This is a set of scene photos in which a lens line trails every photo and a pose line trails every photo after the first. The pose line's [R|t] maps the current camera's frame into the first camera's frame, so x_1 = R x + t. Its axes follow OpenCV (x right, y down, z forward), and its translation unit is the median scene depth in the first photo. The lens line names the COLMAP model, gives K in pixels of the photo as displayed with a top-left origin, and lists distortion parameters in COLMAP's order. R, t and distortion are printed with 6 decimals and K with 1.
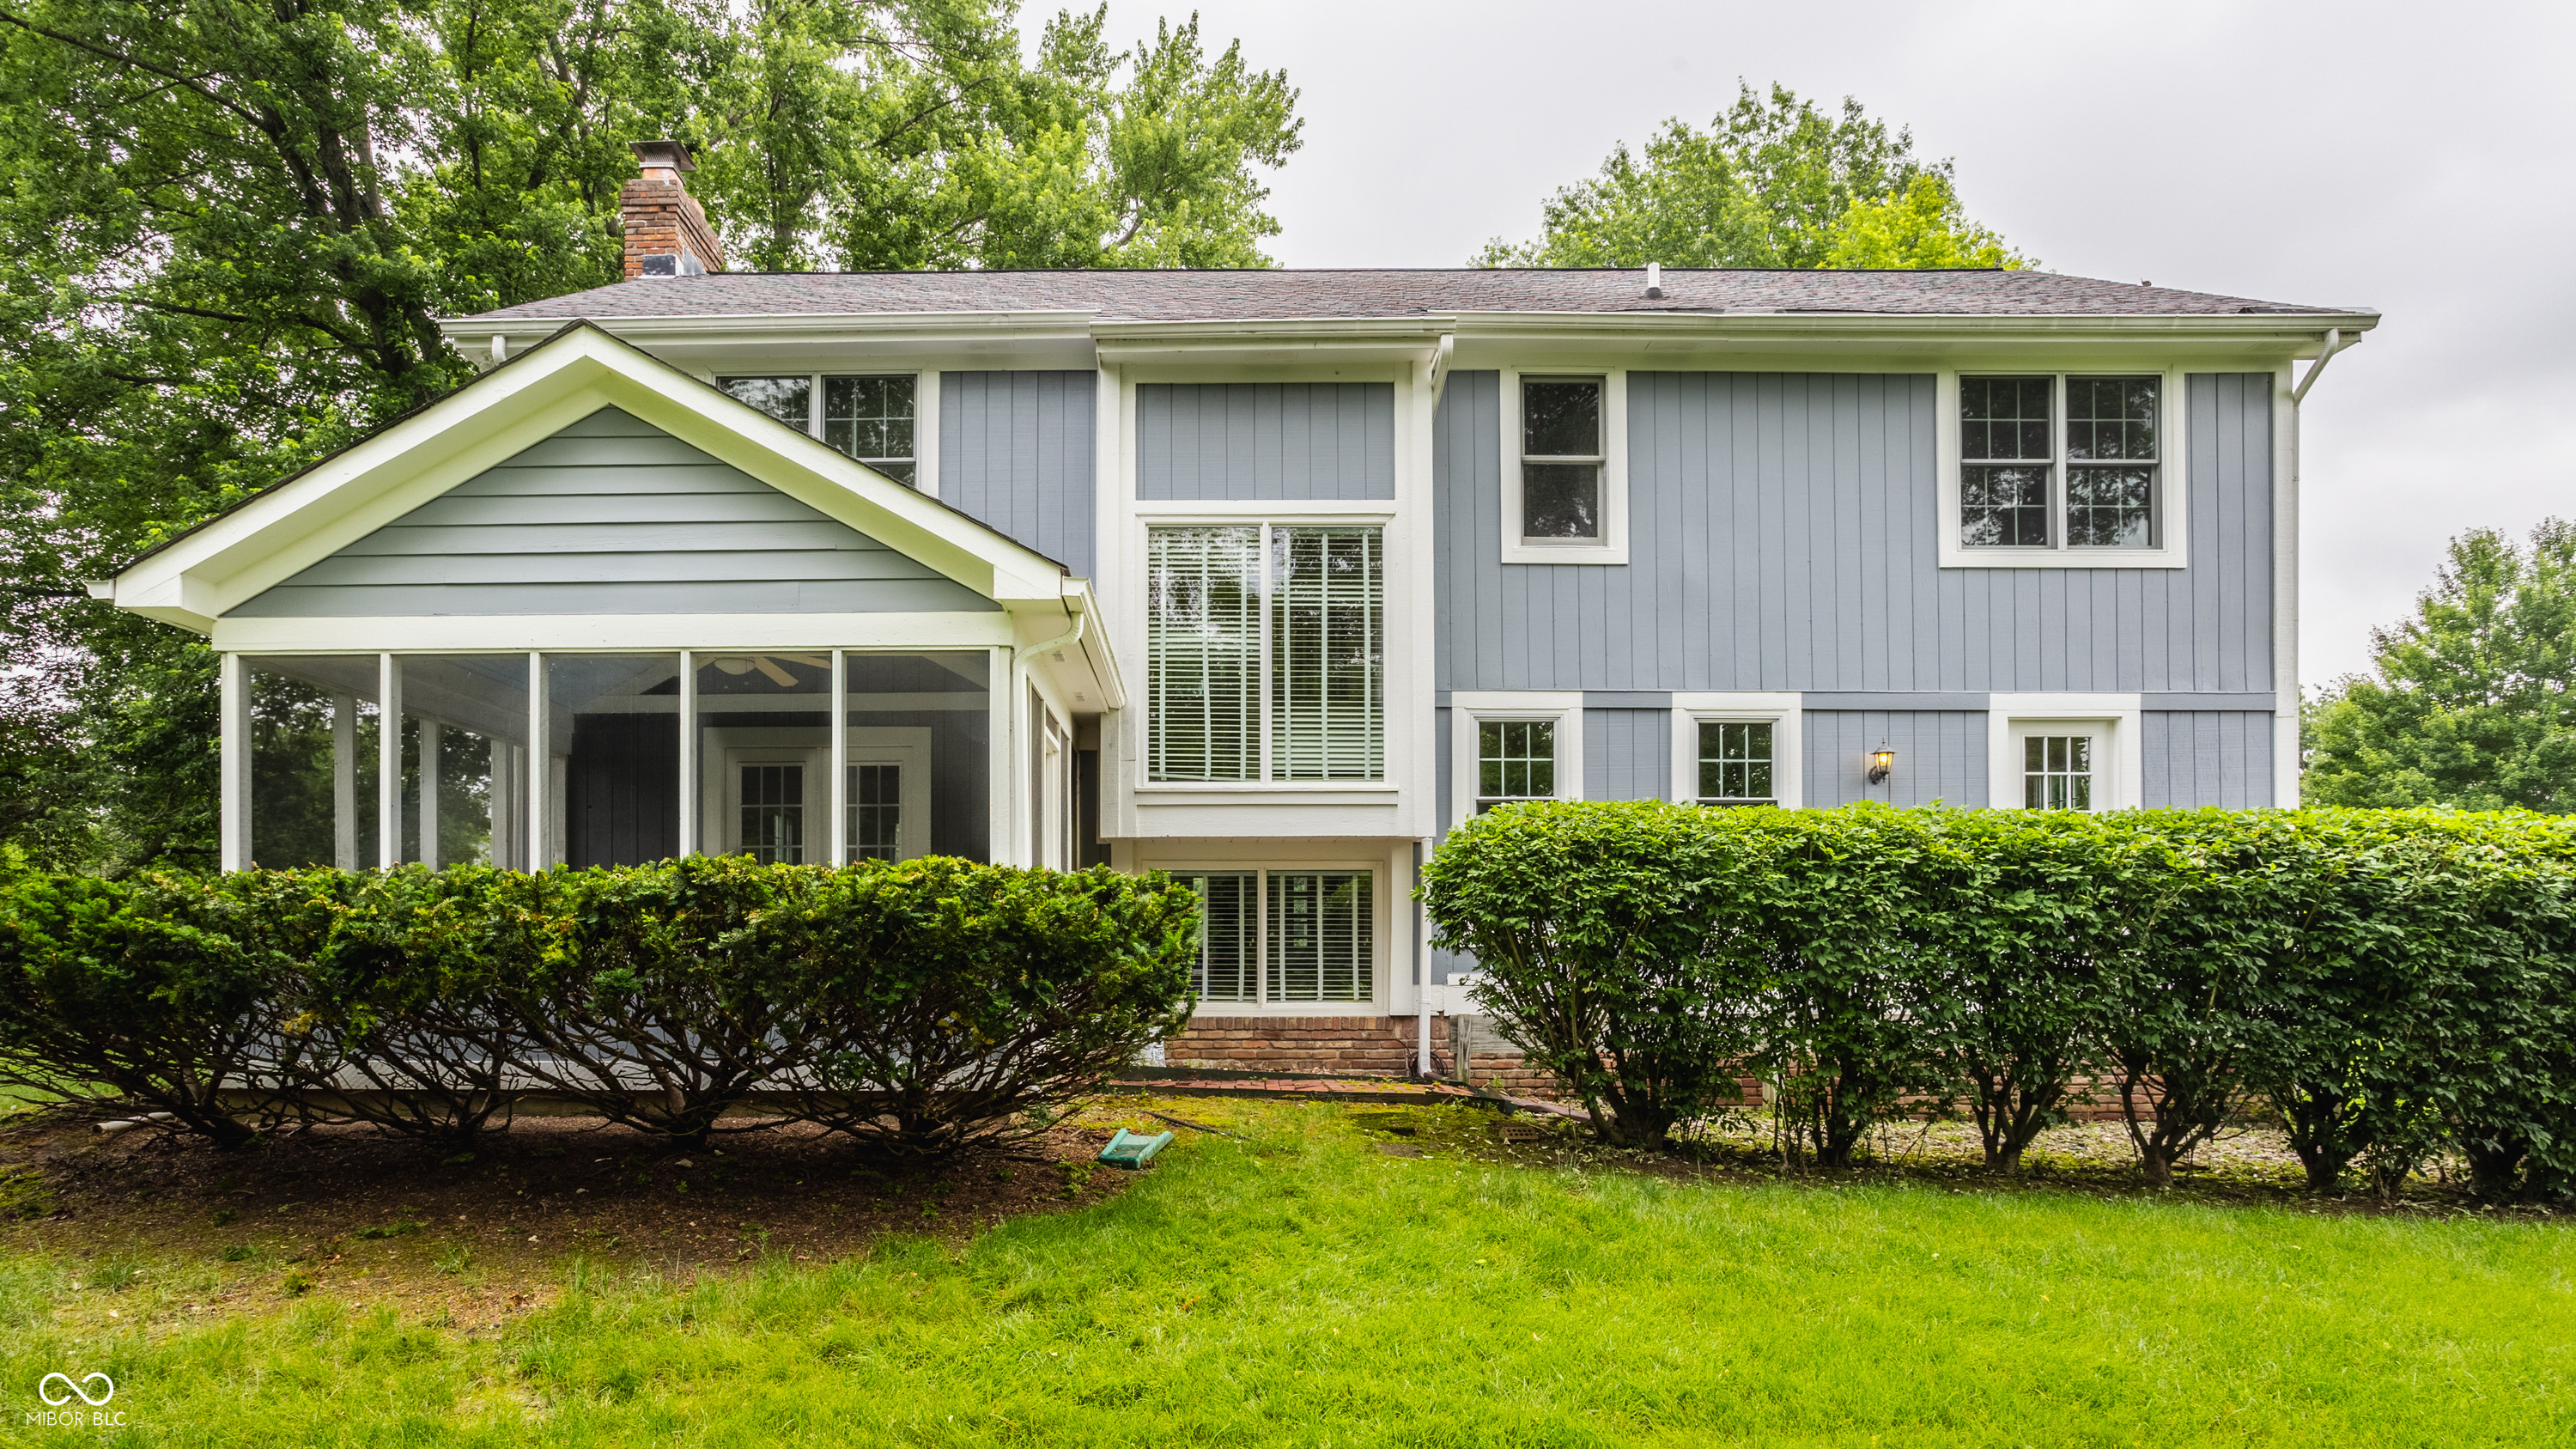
lens RADIAL K [[1226.8, 0, 1283.2], [0, 1226.8, 954.7], [0, 0, 1]] dist [-0.027447, 0.016190]
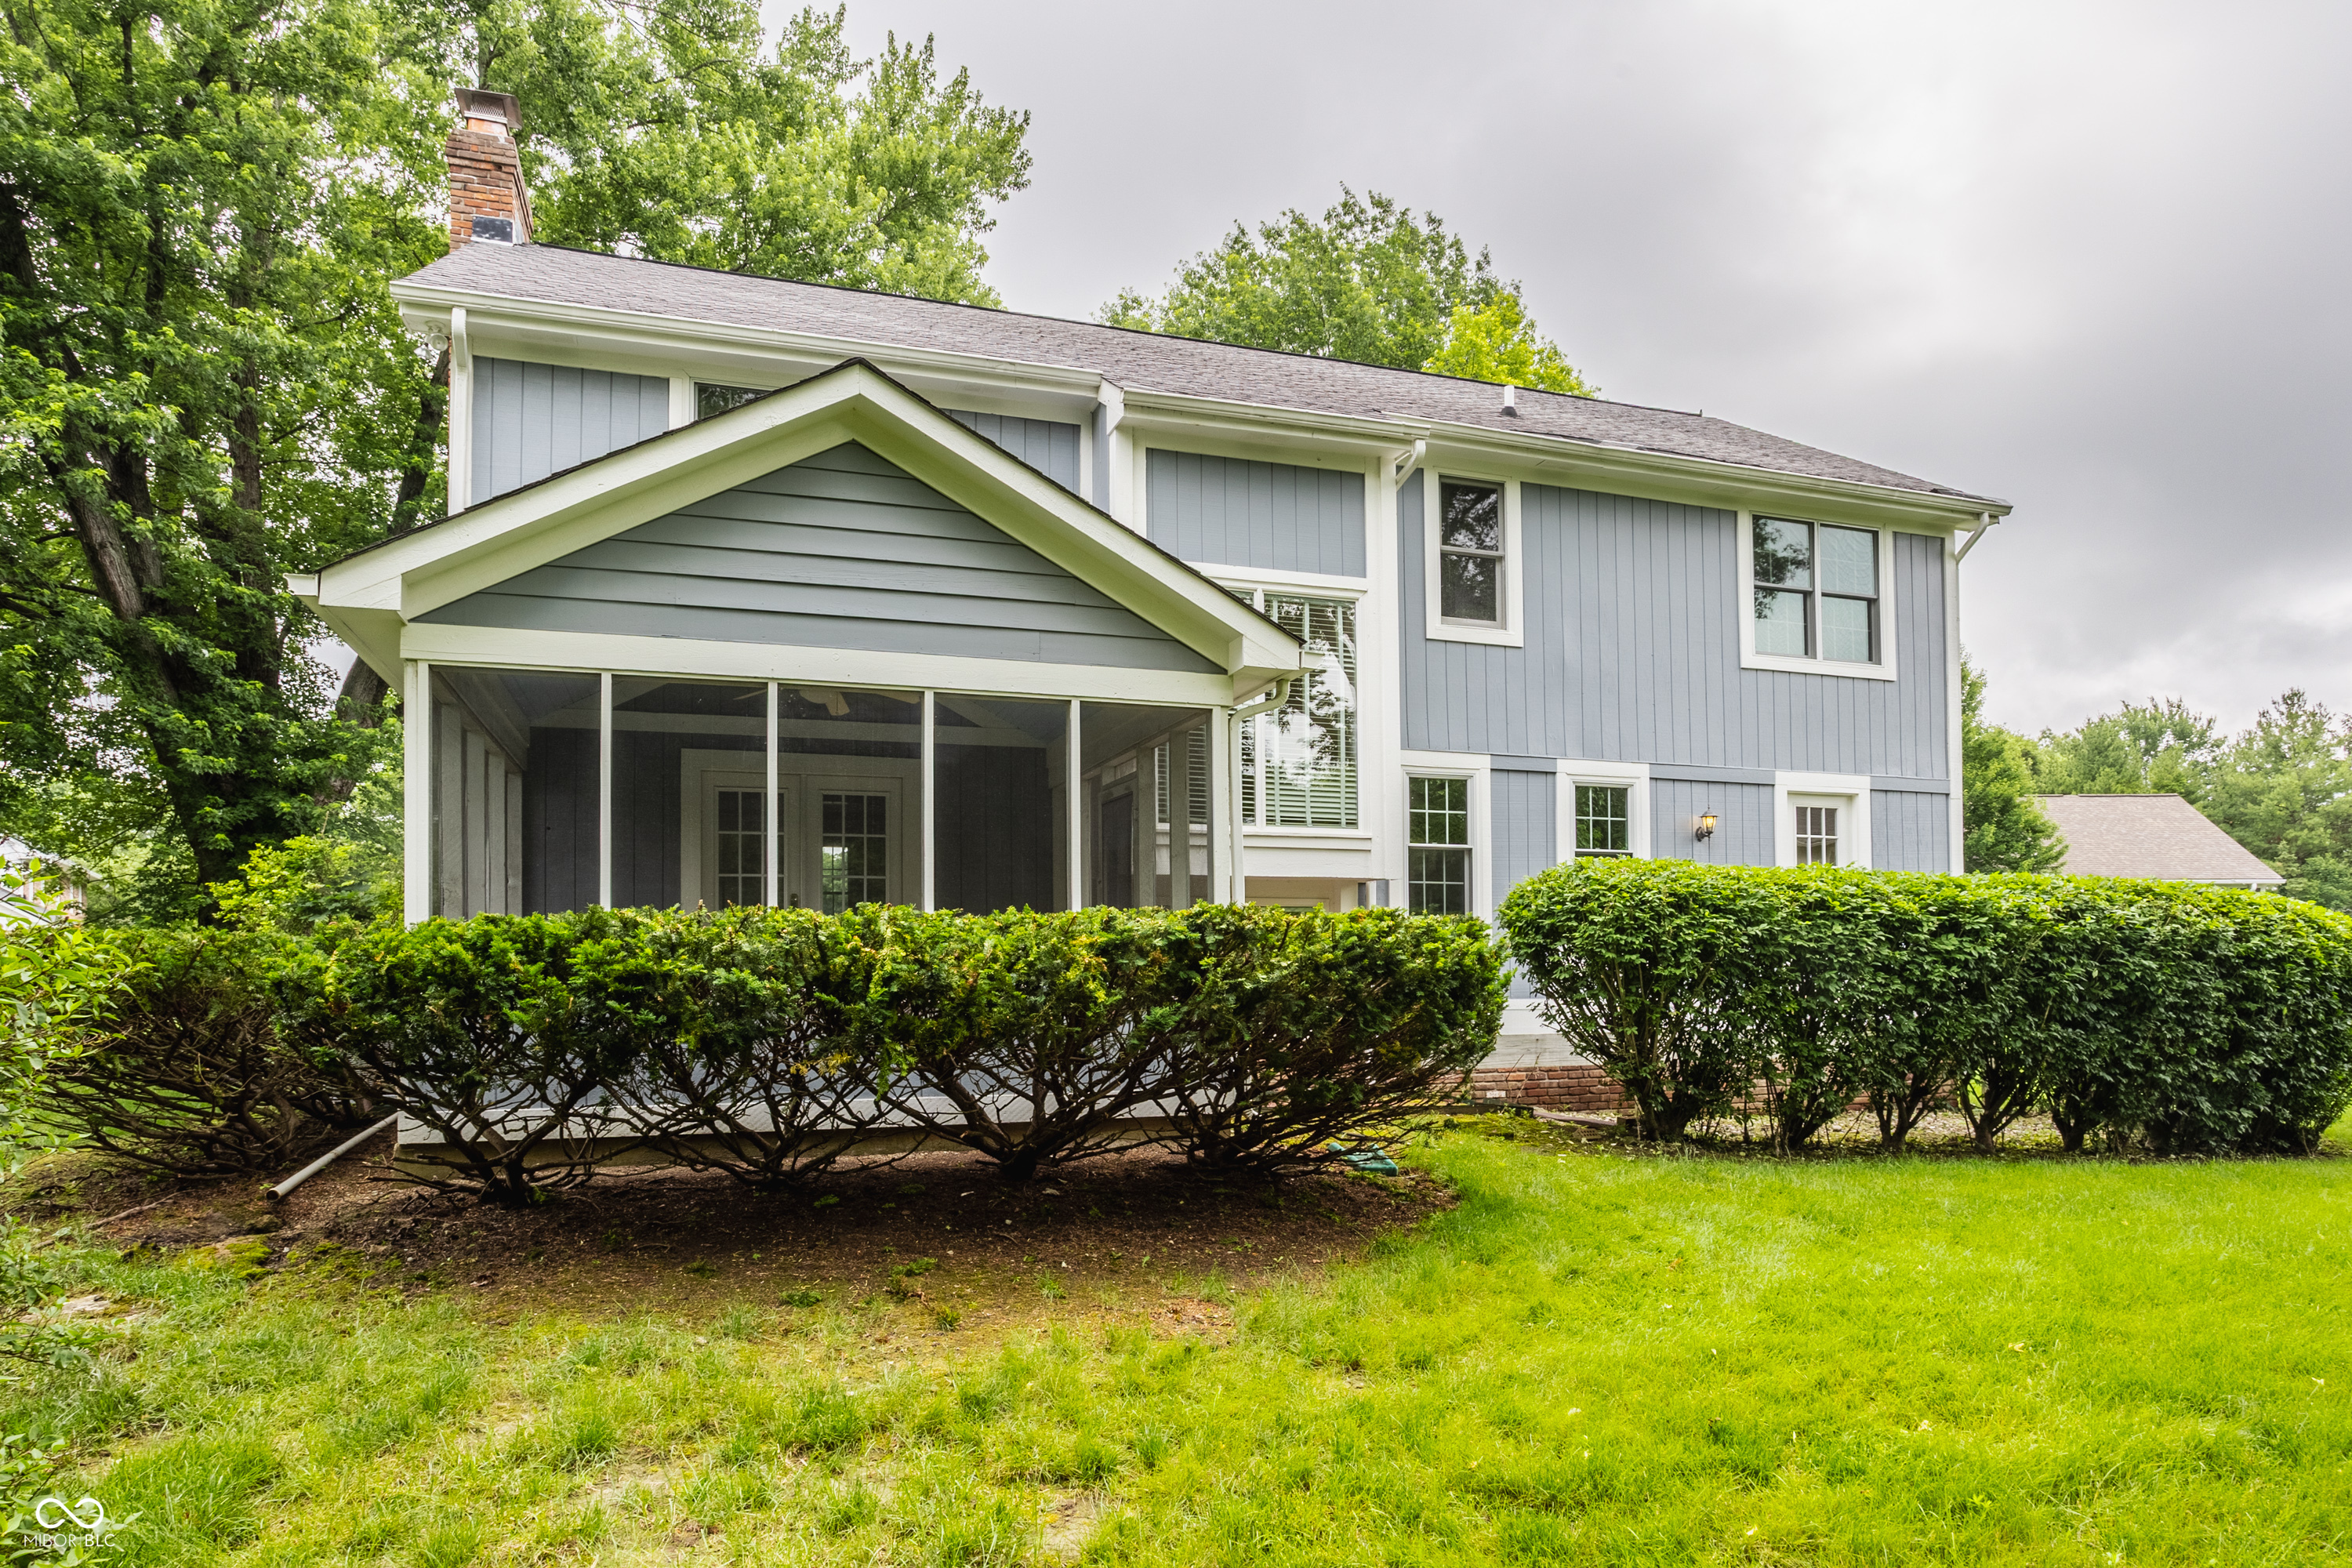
lens RADIAL K [[1232.2, 0, 1173.5], [0, 1232.2, 967.6], [0, 0, 1]] dist [-0.016039, 0.000754]
pose [[0.956236, -0.002597, 0.292586, -0.422527], [0.004625, 0.999970, -0.006240, -0.008730], [-0.292561, 0.007320, 0.956219, -0.026187]]
